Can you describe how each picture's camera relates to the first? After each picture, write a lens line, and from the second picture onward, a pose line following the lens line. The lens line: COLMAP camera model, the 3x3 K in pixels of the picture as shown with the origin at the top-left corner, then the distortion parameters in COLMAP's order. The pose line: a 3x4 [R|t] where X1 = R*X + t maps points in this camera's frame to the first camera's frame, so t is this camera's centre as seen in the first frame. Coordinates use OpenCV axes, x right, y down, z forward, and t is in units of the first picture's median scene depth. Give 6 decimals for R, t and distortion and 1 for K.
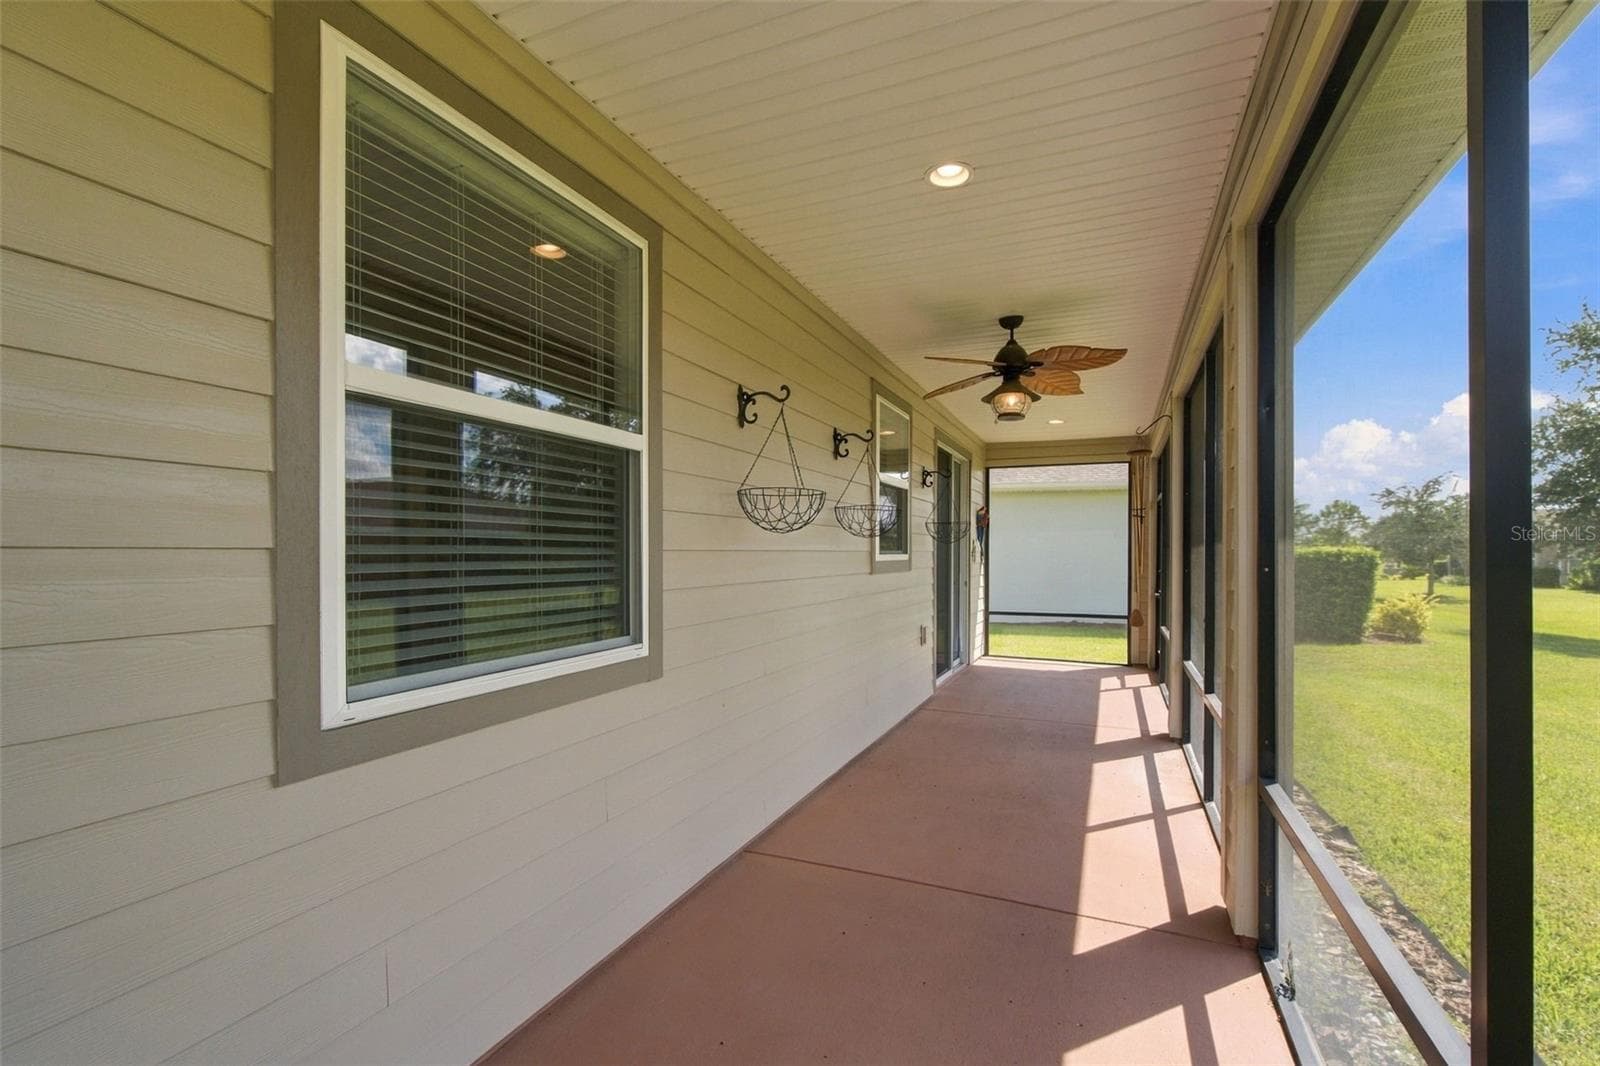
lens RADIAL K [[733.1, 0, 804.6], [0, 733.1, 539.3], [0, 0, 1]] dist [-0.002113, -0.000039]
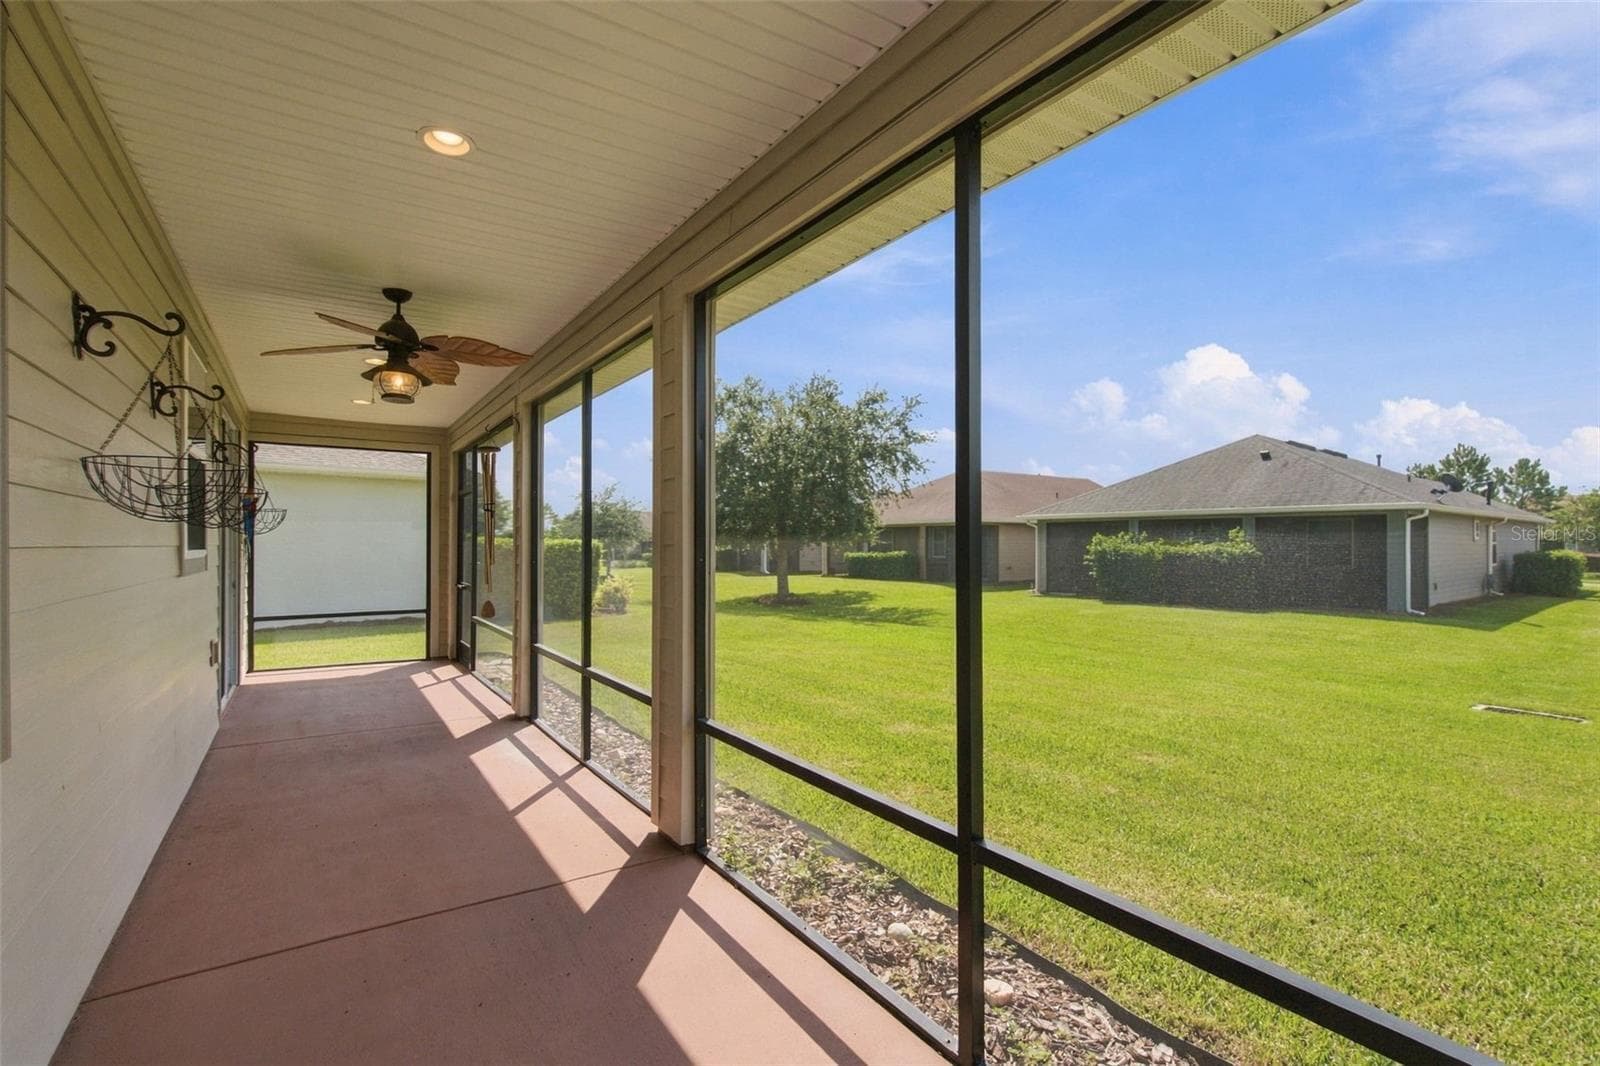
lens RADIAL K [[733.1, 0, 804.6], [0, 733.1, 539.3], [0, 0, 1]] dist [-0.002113, -0.000039]
pose [[0.538158, 0.001625, 0.842842, -0.214107], [-0.011701, 0.999916, 0.005543, -0.002532], [-0.842763, -0.012845, 0.538132, 0.077743]]
